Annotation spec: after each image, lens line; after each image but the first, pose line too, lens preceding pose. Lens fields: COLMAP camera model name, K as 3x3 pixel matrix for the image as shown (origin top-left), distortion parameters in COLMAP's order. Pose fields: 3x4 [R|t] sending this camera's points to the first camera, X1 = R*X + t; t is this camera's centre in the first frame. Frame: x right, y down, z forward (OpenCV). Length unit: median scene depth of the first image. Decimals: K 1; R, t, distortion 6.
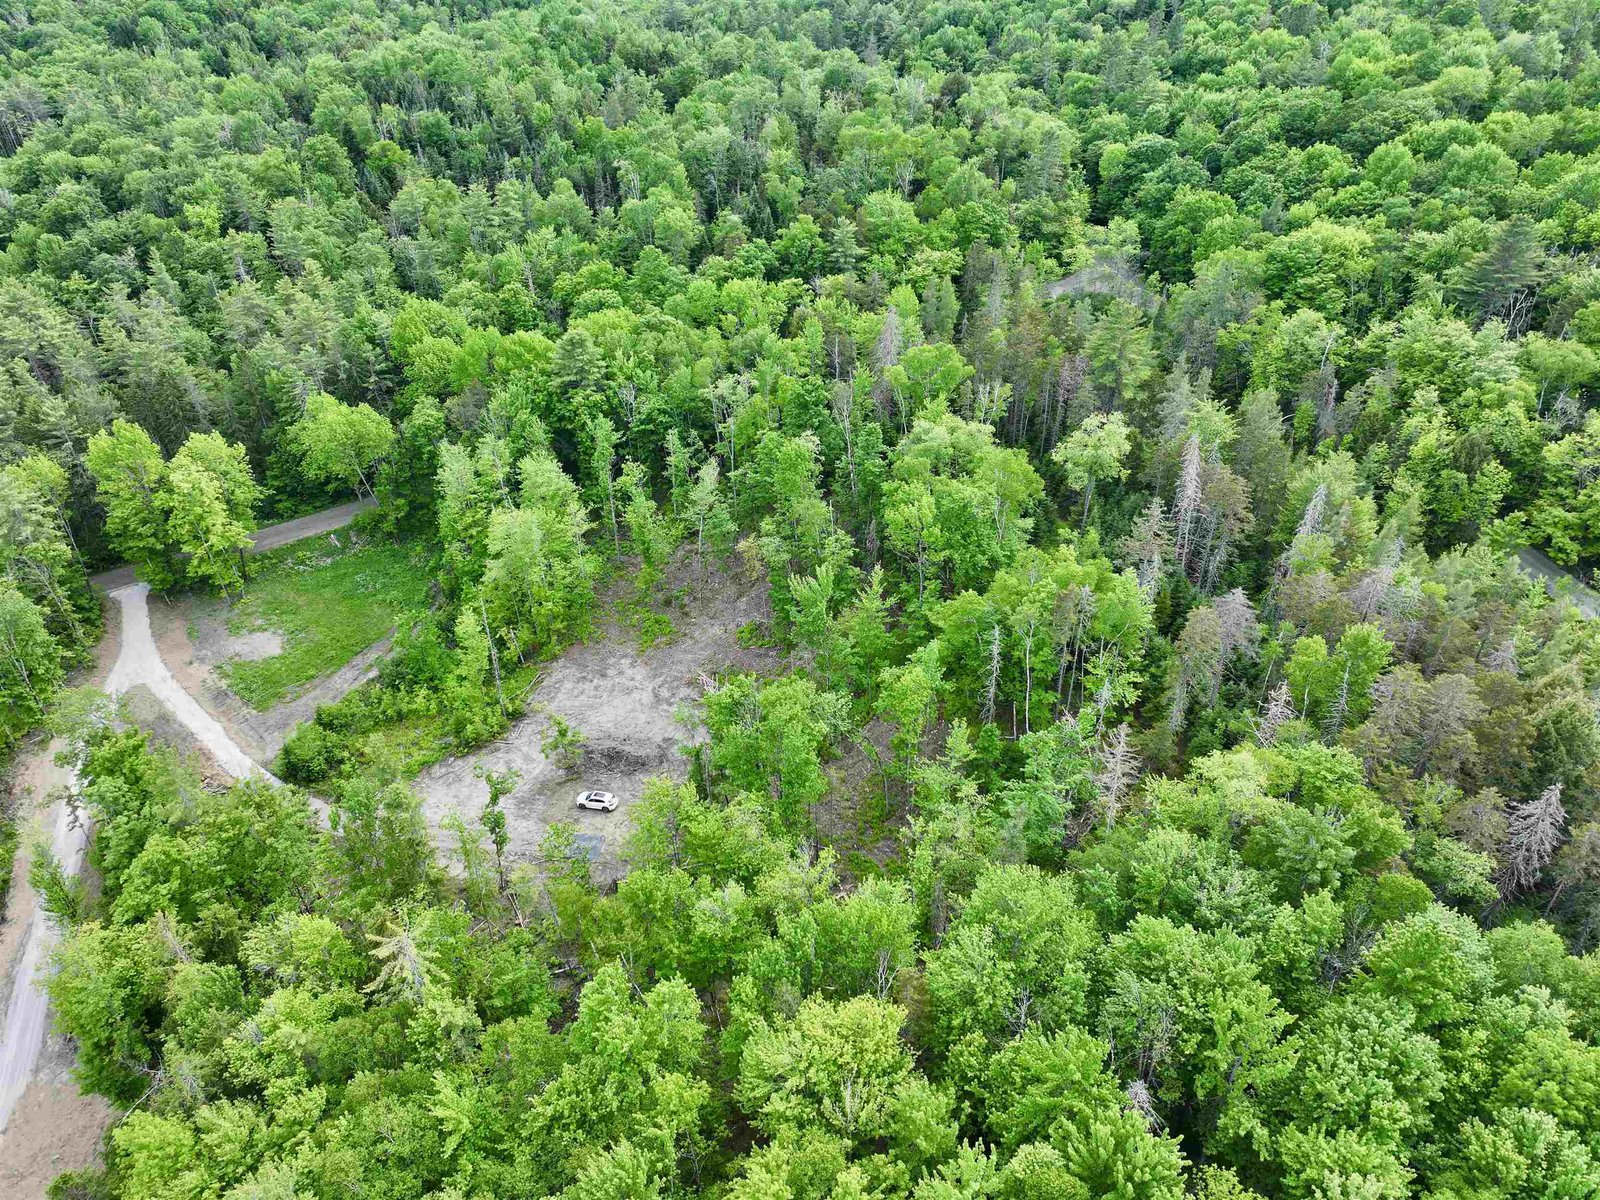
lens RADIAL K [[1120.8, 0, 800.5], [0, 1120.8, 596.1], [0, 0, 1]] dist [0.000213, 0.014063]
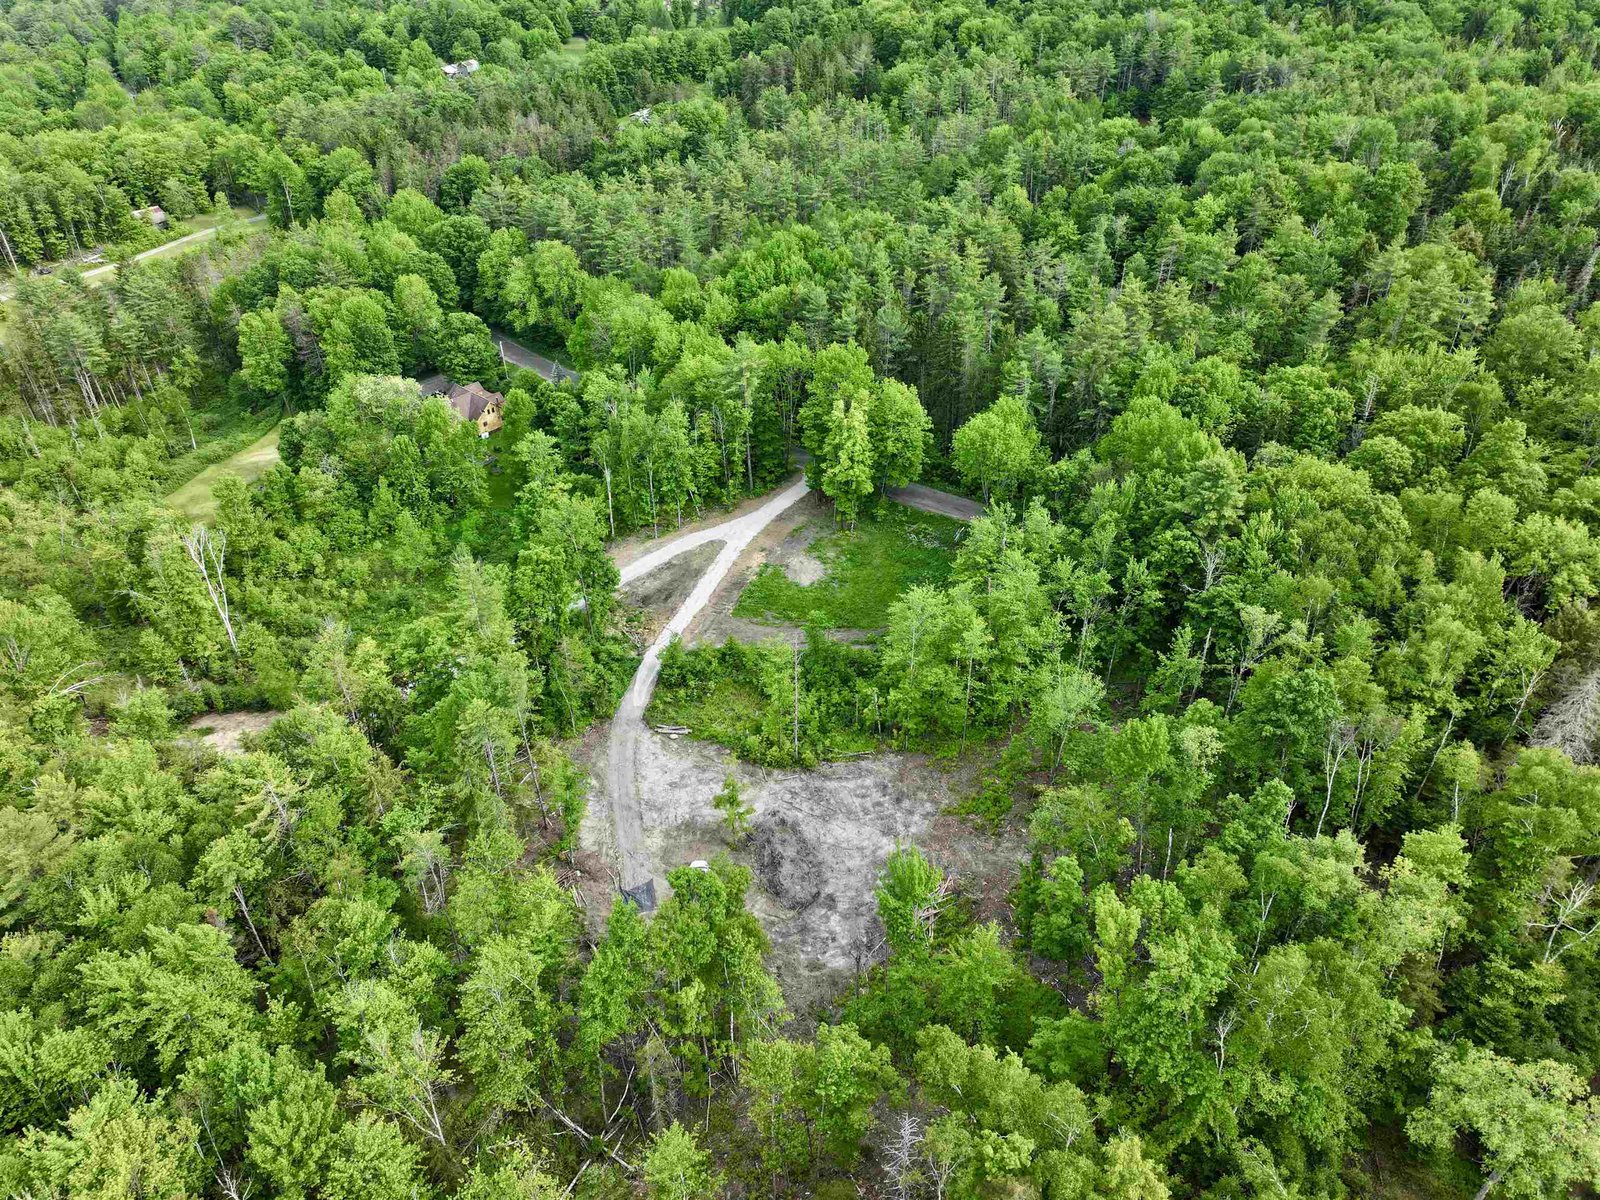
lens RADIAL K [[1120.8, 0, 800.5], [0, 1120.8, 596.1], [0, 0, 1]] dist [0.000213, 0.014063]
pose [[0.403064, 0.534235, -0.743056, 0.302541], [-0.523410, 0.800600, 0.291689, -0.230633], [0.750721, 0.271354, 0.602317, 0.330212]]
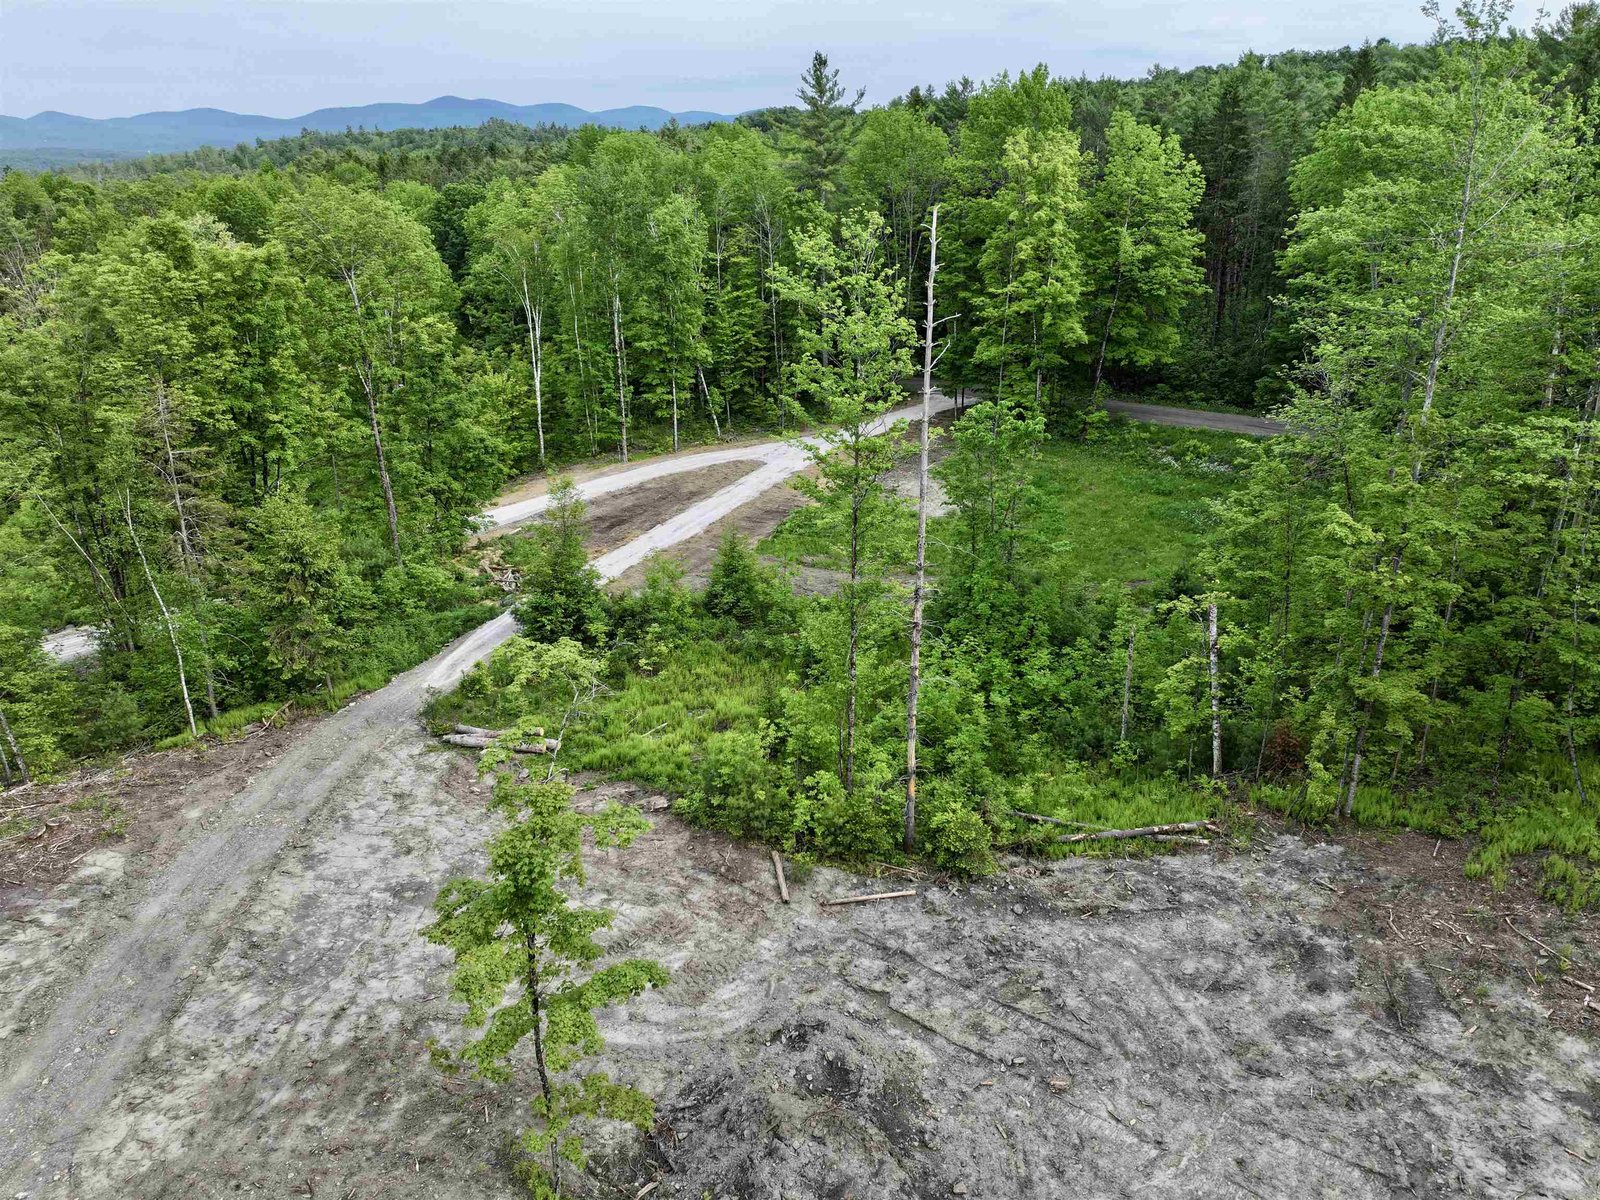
lens RADIAL K [[1120.8, 0, 800.5], [0, 1120.8, 596.1], [0, 0, 1]] dist [0.000213, 0.014063]
pose [[0.308392, 0.353237, -0.883243, -0.060449], [-0.540996, 0.828849, 0.142590, 0.035568], [0.782444, 0.433858, 0.446710, 0.704493]]
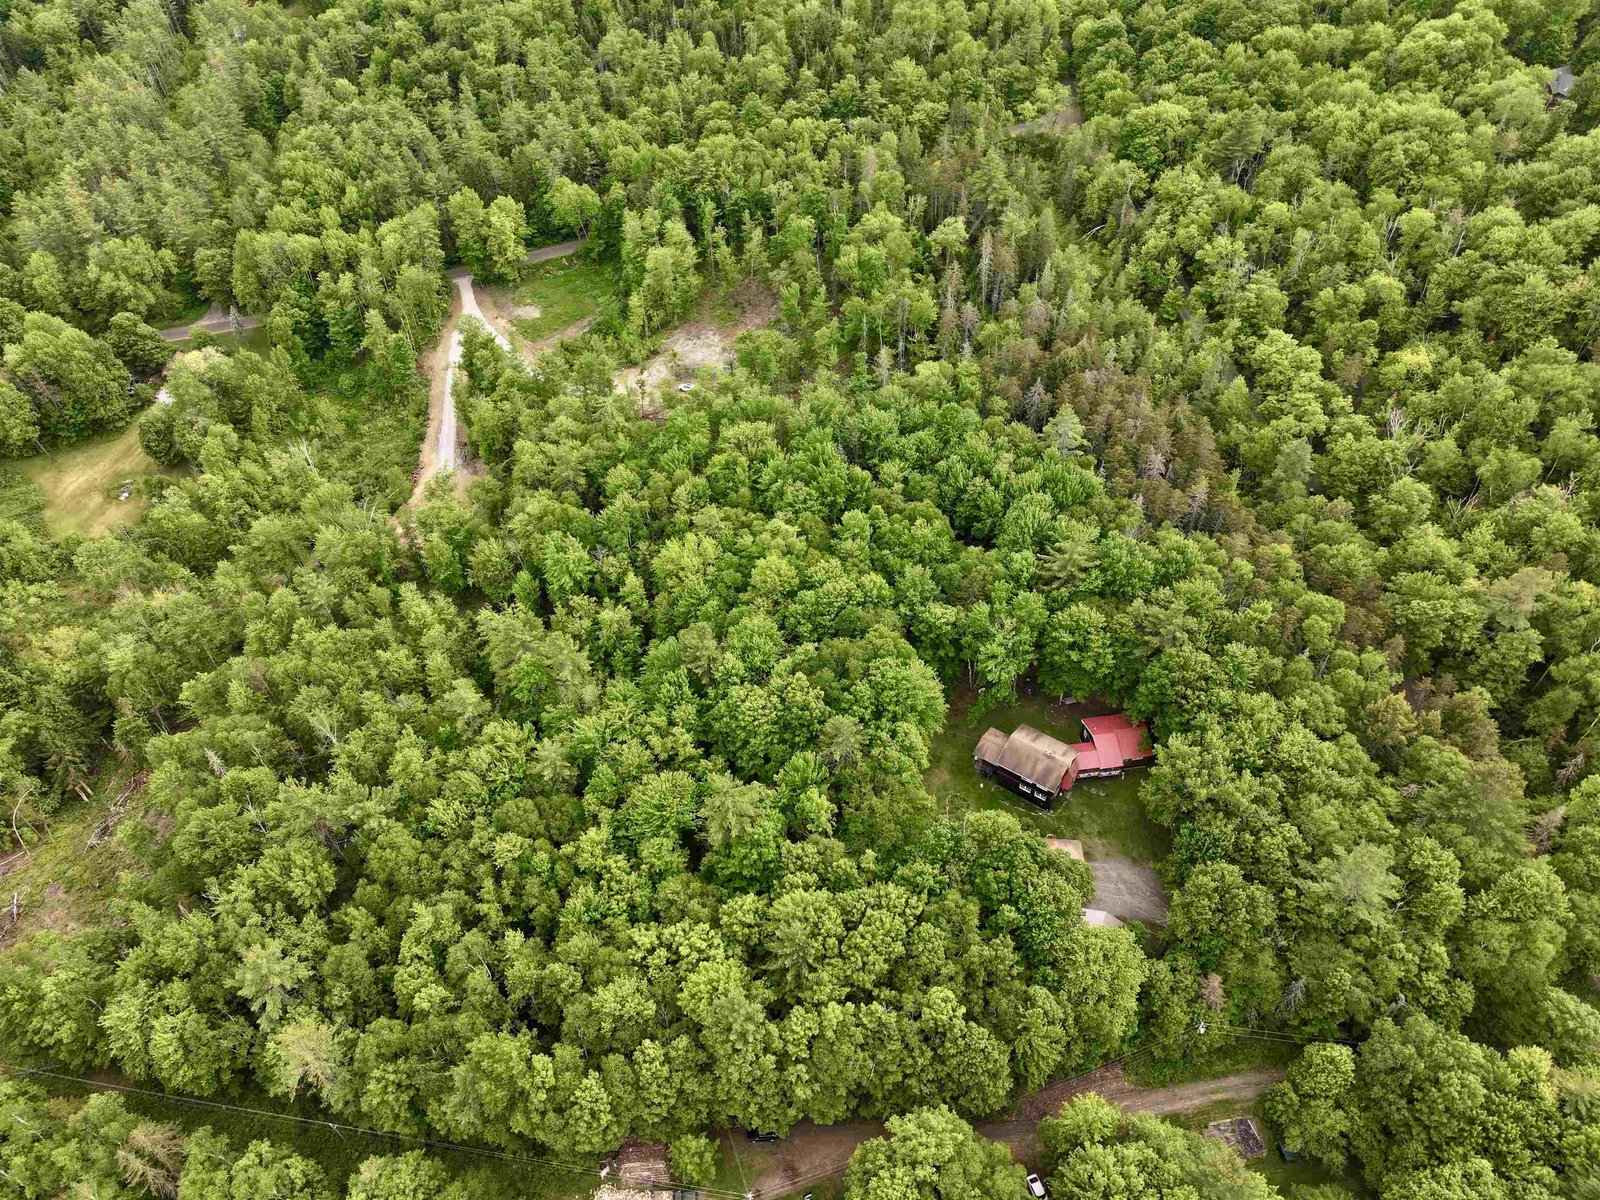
lens RADIAL K [[1115.7, 0, 818.1], [0, 1115.7, 601.3], [0, 0, 1]] dist [0.001639, -0.001830]
pose [[0.988592, 0.103834, -0.109109, 0.255057], [-0.081179, 0.977497, 0.194705, 0.107702], [0.126871, -0.183626, 0.974774, -0.846966]]
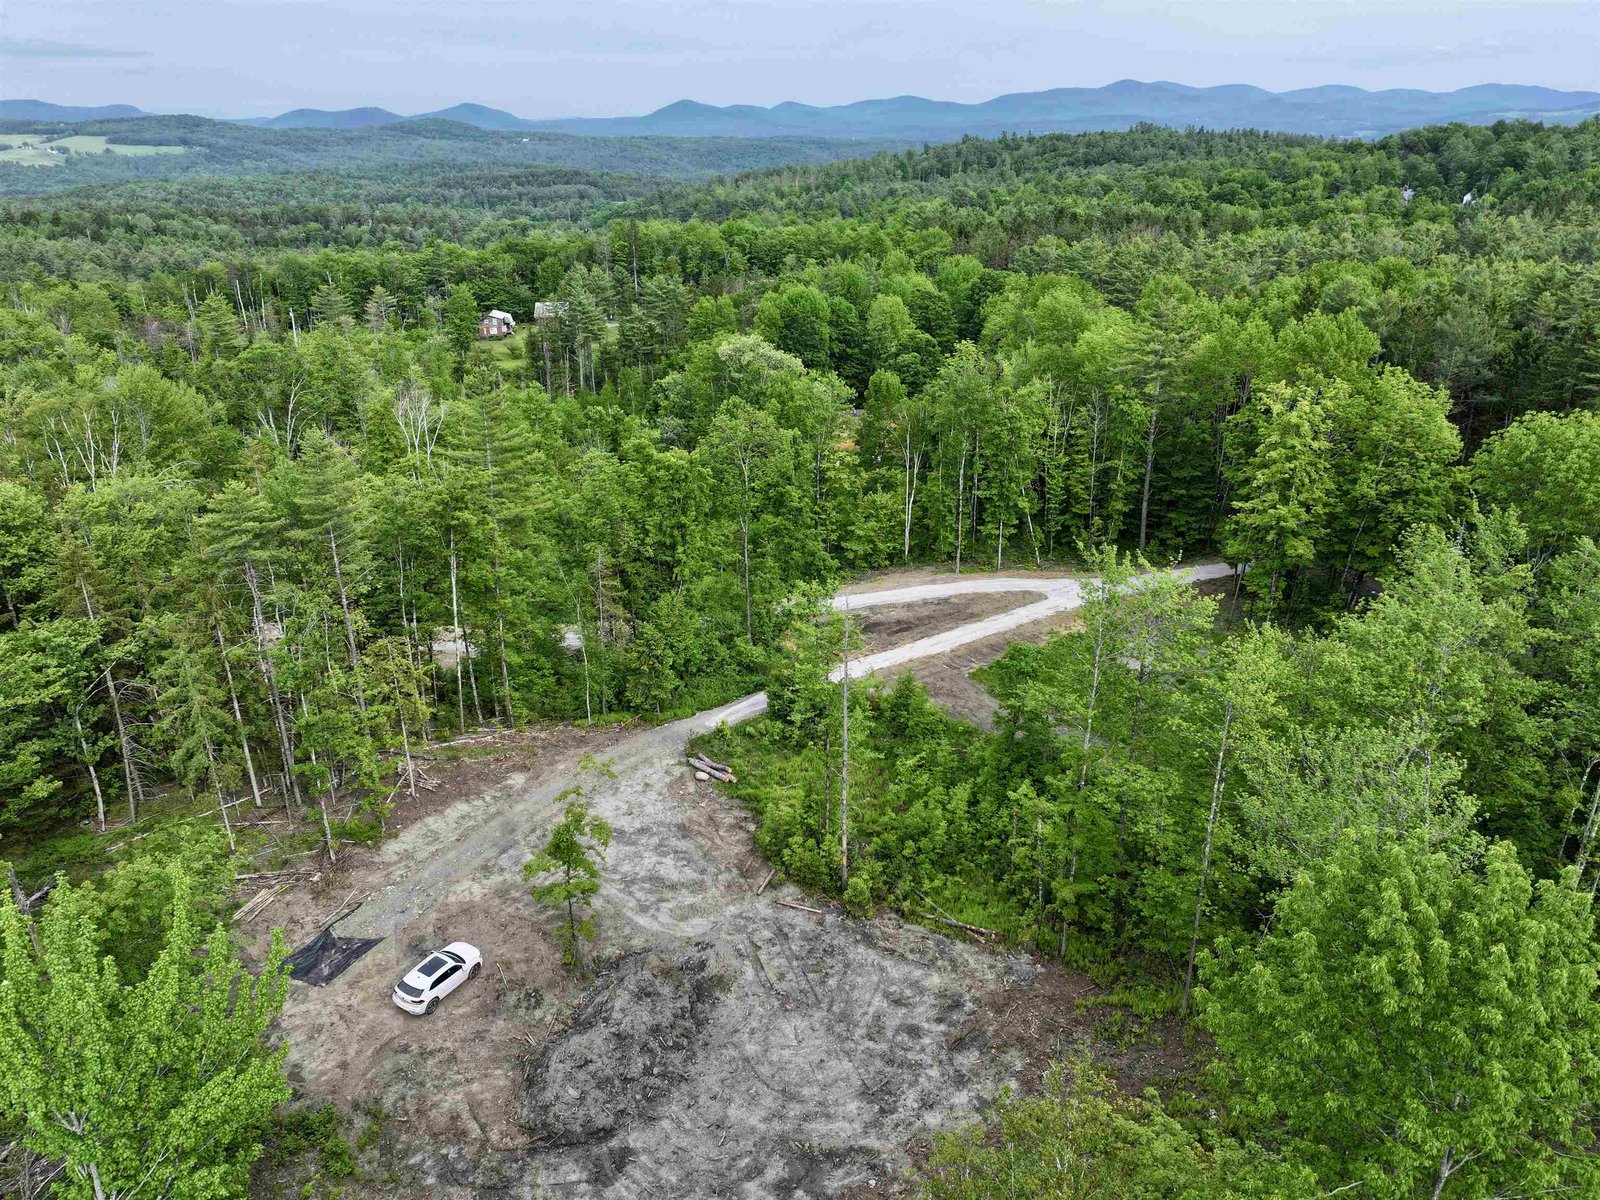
lens RADIAL K [[1119.0, 0, 807.7], [0, 1119.0, 596.9], [0, 0, 1]] dist [0.002180, 0.002955]
pose [[-0.221511, 0.378339, -0.898773, 0.086418], [-0.557206, 0.707280, 0.435059, -0.135855], [0.800284, 0.597172, 0.054142, 0.741329]]
